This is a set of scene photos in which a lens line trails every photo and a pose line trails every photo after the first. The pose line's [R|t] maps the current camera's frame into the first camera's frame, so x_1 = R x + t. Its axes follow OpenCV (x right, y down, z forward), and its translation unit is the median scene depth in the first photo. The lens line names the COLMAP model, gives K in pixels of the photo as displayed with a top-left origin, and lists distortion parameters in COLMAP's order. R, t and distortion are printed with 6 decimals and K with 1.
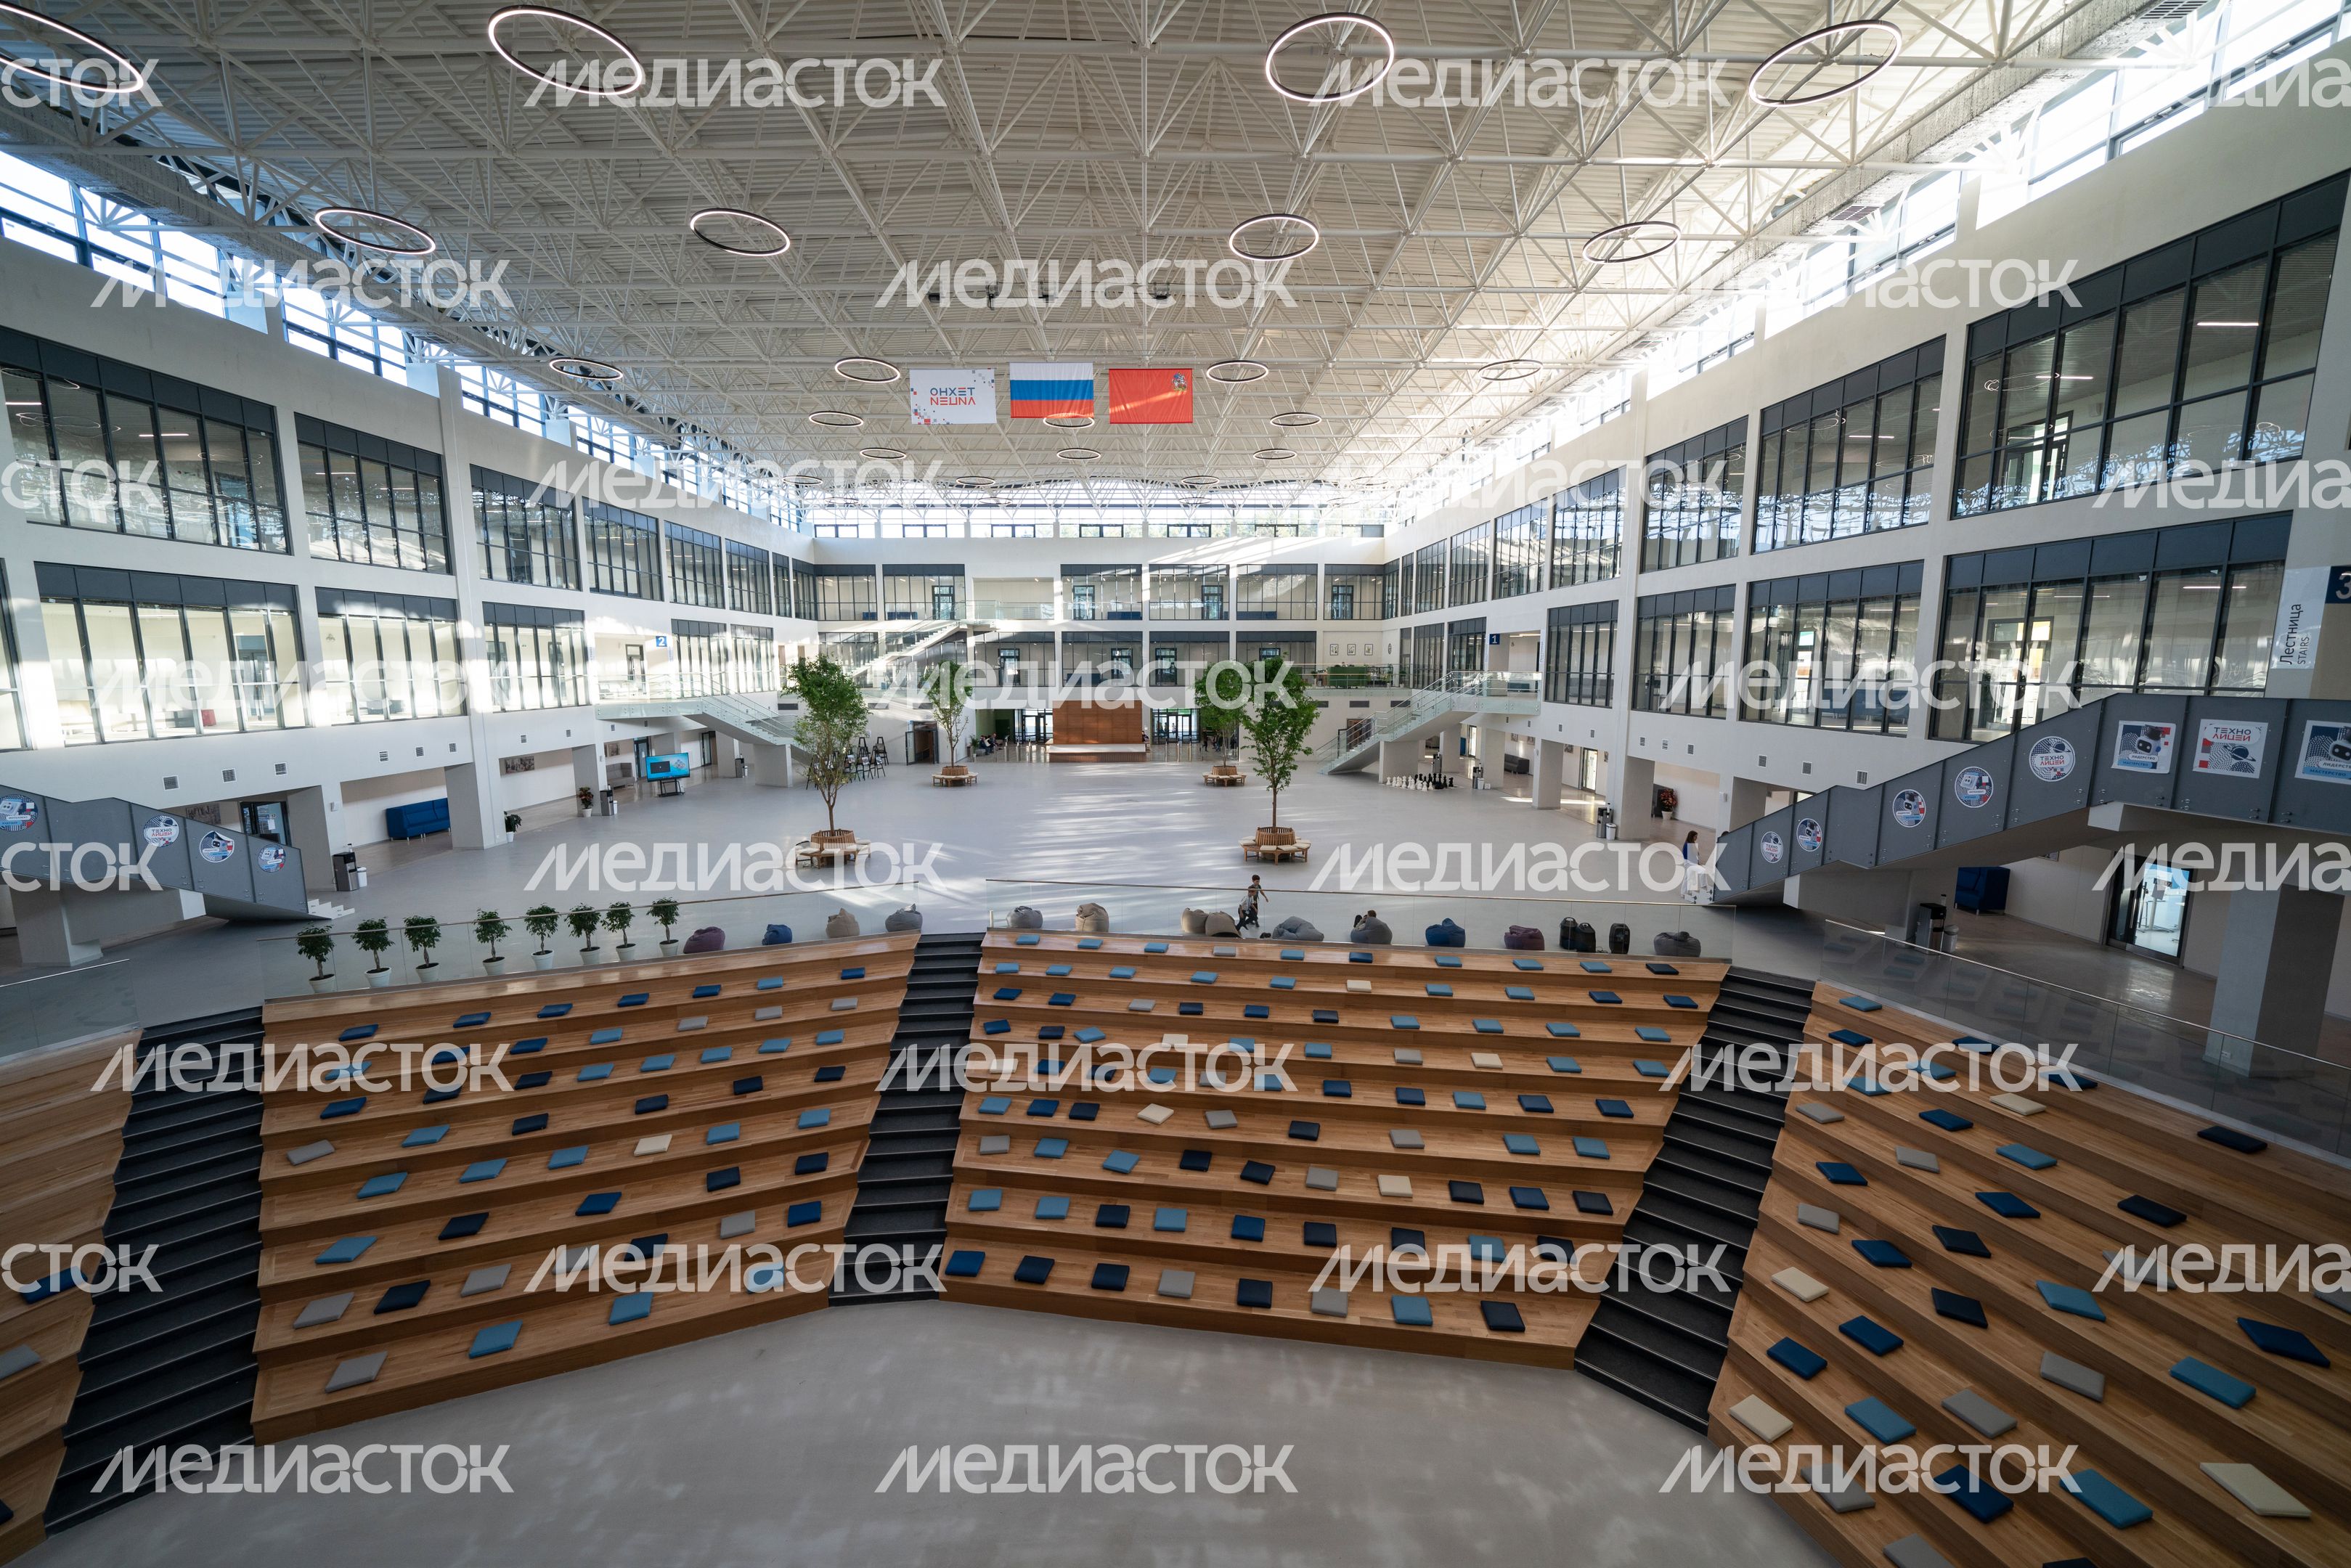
lens RADIAL K [[864.2, 0, 1160.8], [0, 864.2, 782.6], [0, 0, 1]] dist [-0.012517, 0.000008]
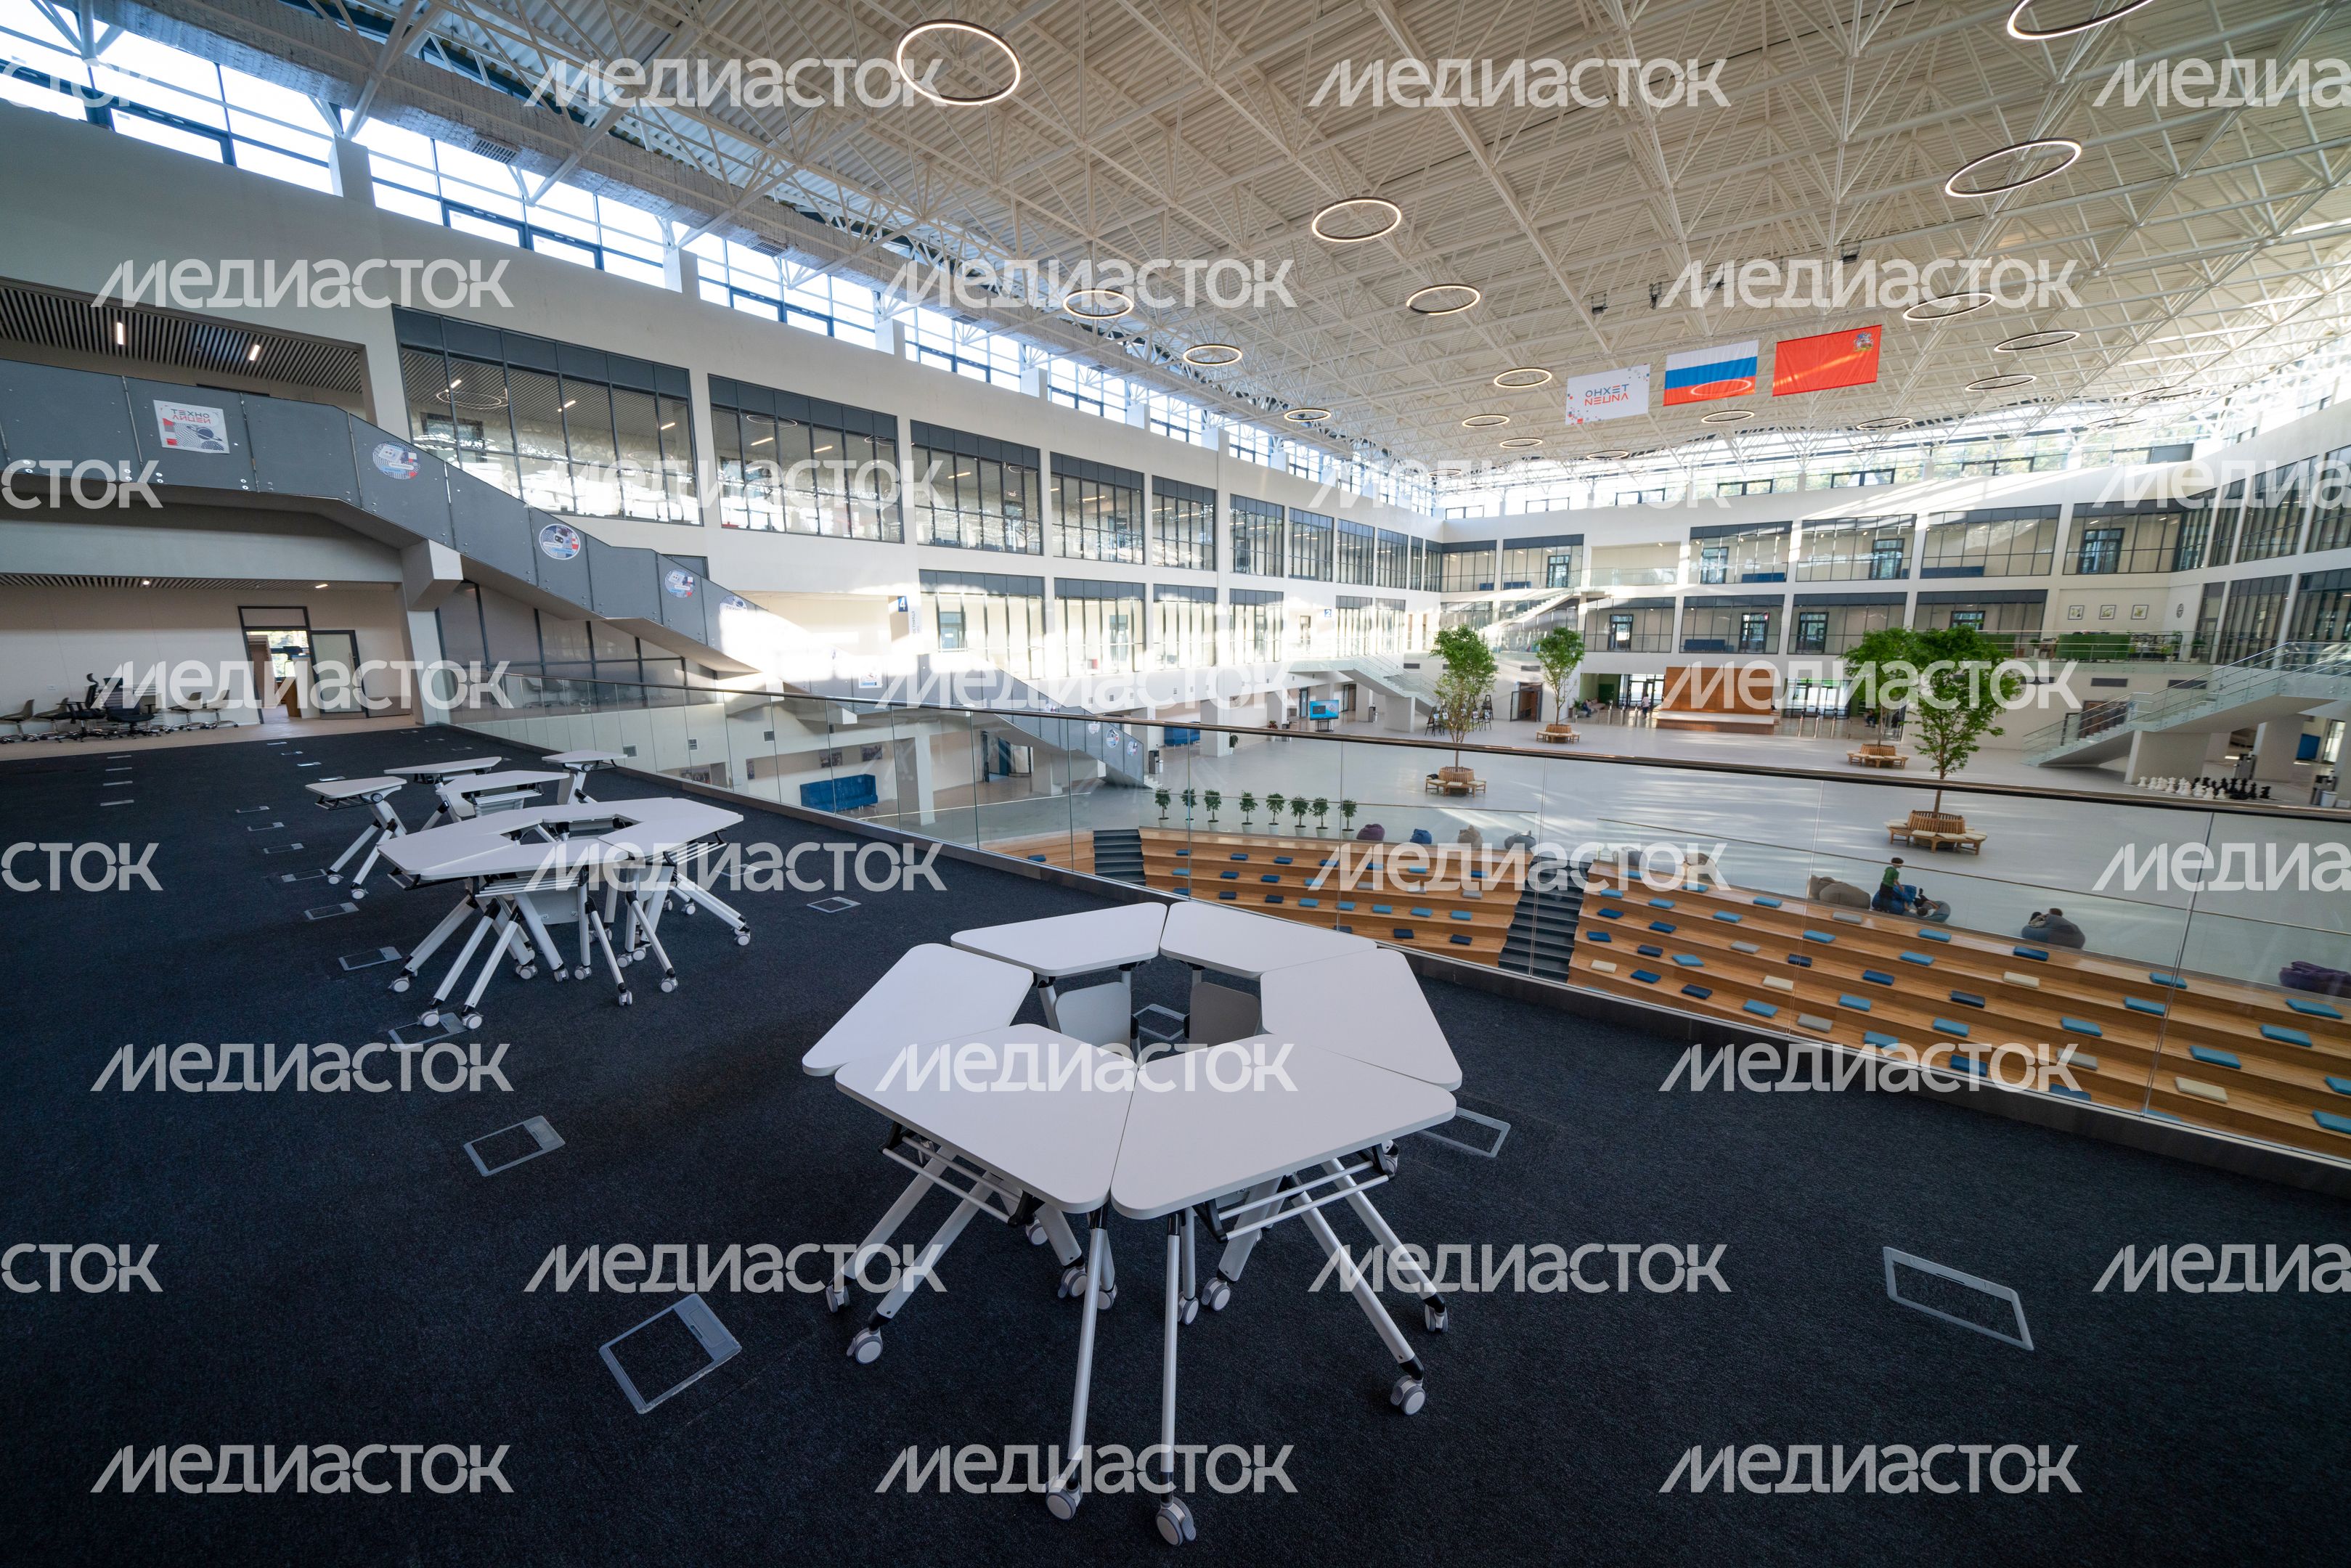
lens RADIAL K [[797.8, 0, 1178.6], [0, 797.8, 773.1], [0, 0, 1]] dist [-0.026549, 0.002131]
pose [[0.786873, 0.103891, -0.608308, -0.001450], [-0.077395, 0.994558, 0.069744, 0.010528], [0.612243, -0.007800, 0.790631, -0.098293]]
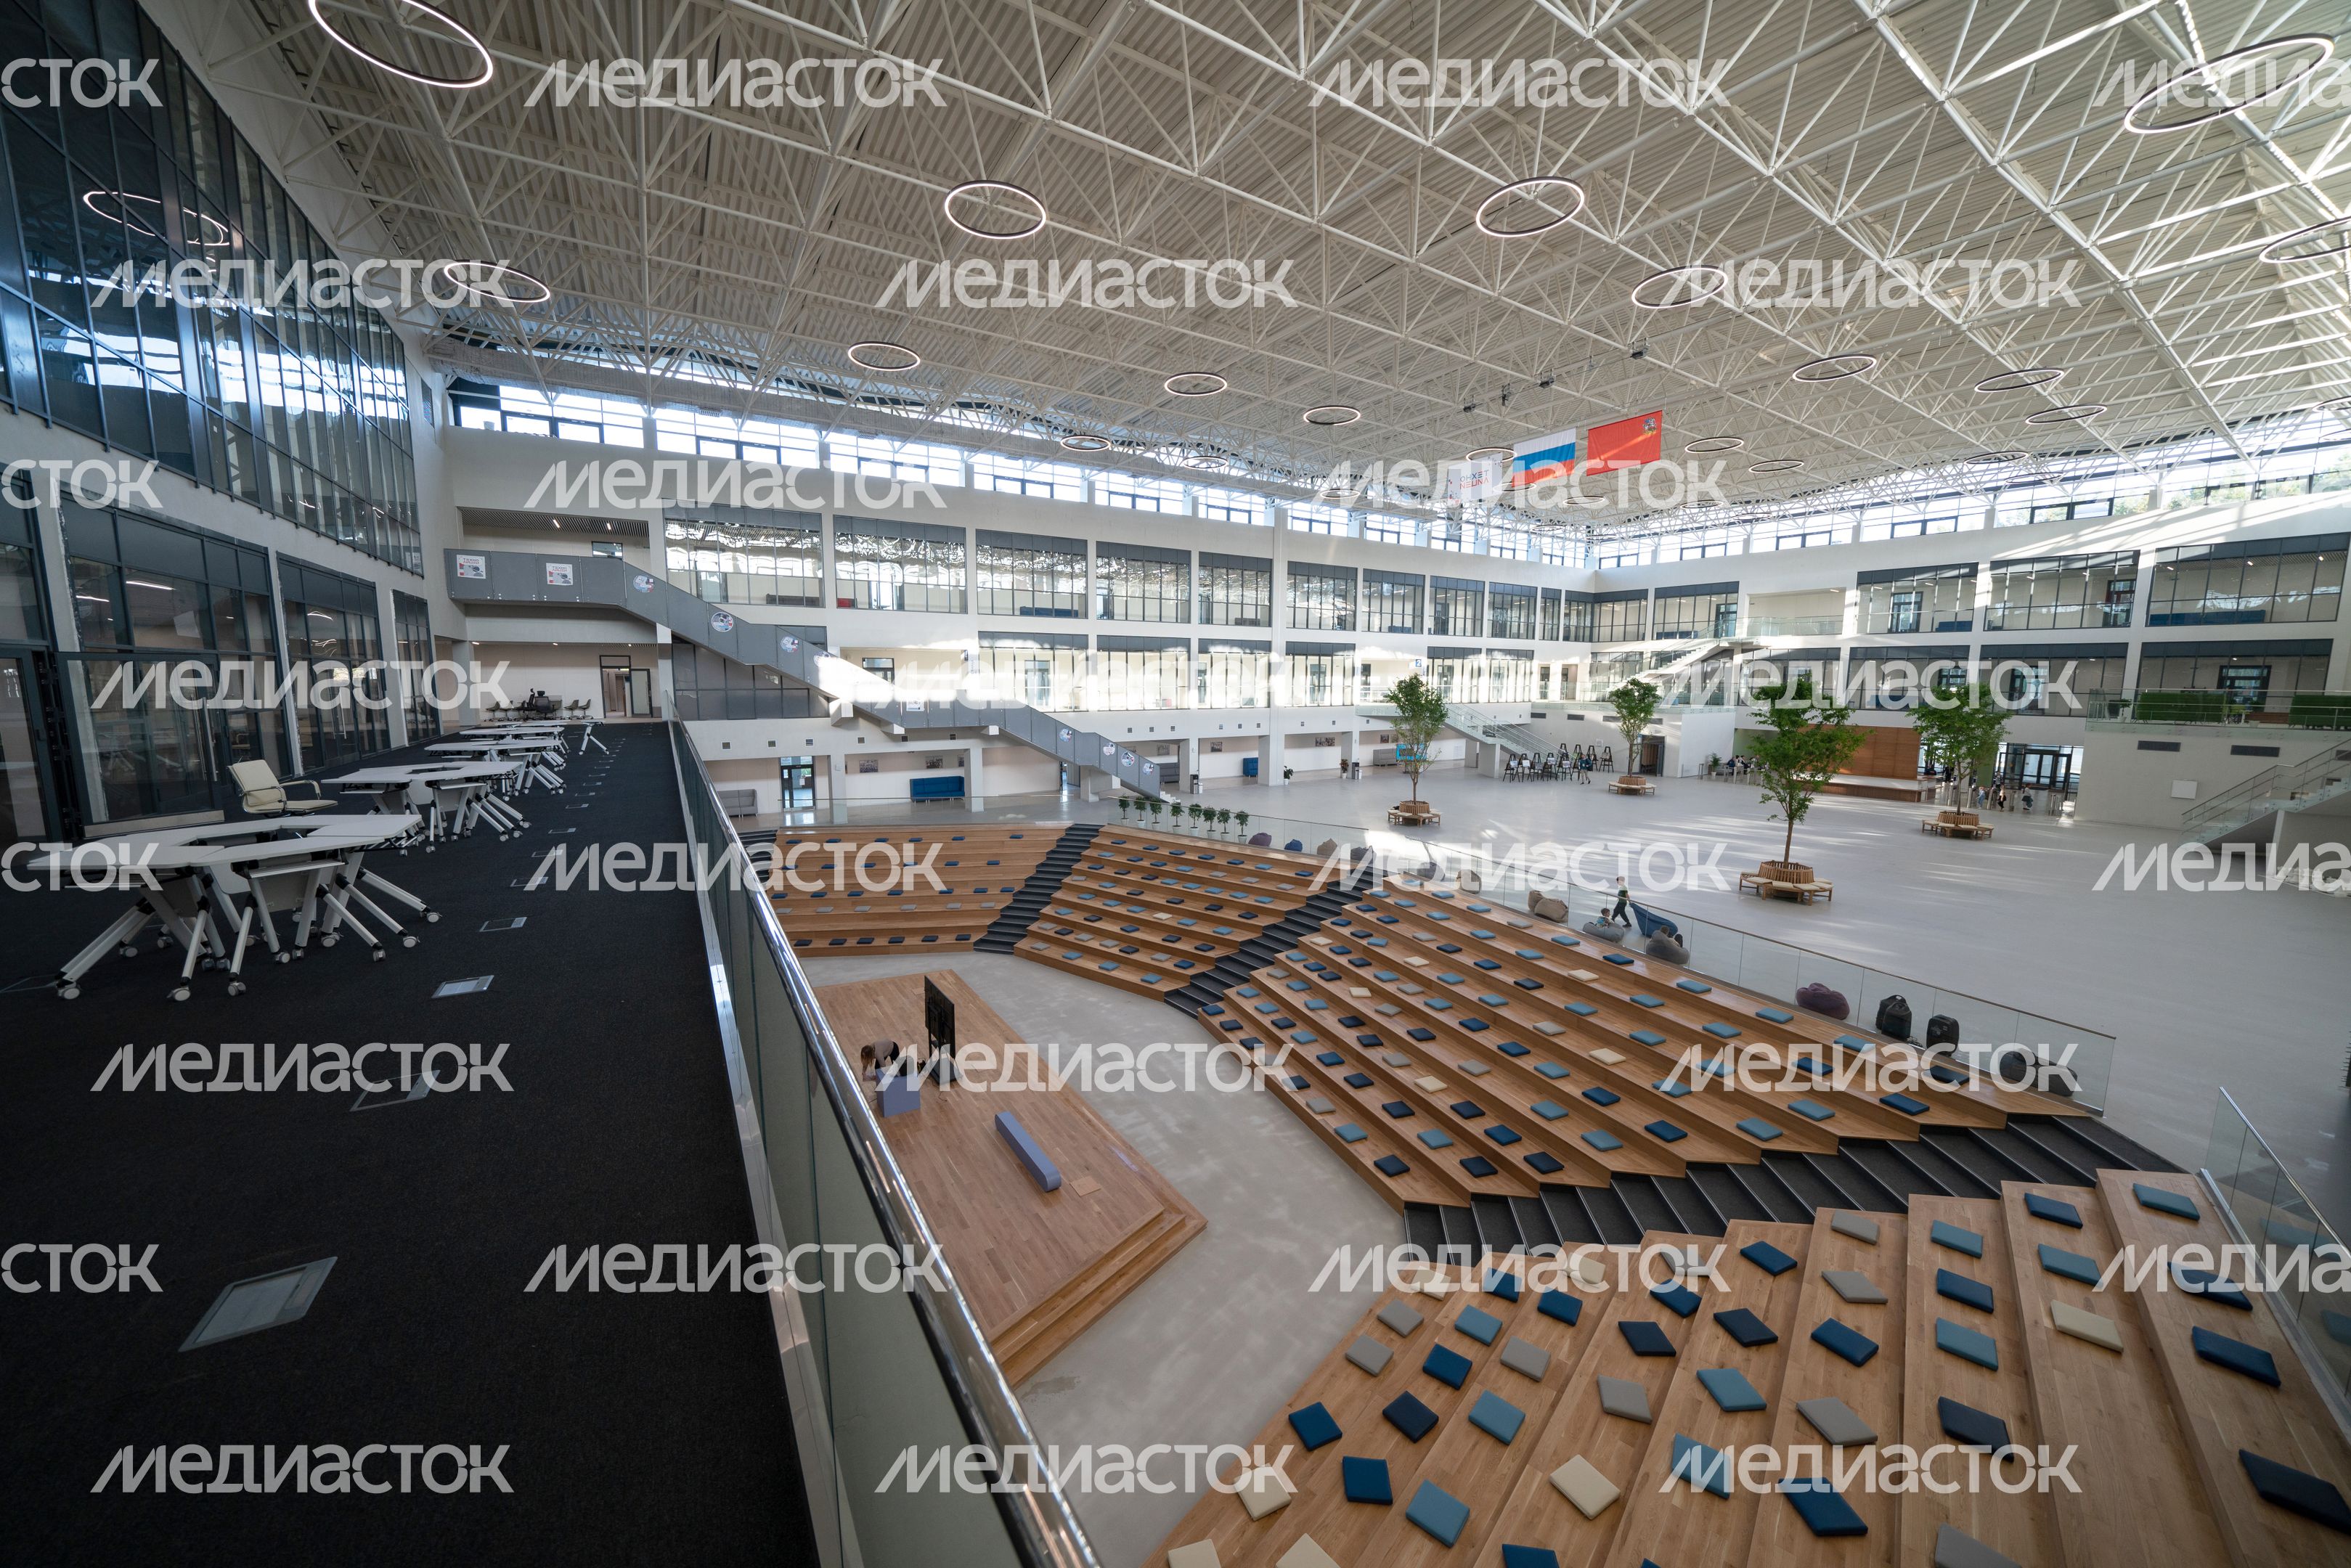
lens RADIAL K [[797.8, 0, 1178.6], [0, 797.8, 773.1], [0, 0, 1]] dist [-0.026549, 0.002131]
pose [[0.524053, 0.106132, -0.845047, 0.343599], [-0.122111, 0.991317, 0.048775, -0.003130], [0.842886, 0.077629, 0.532462, 0.002240]]
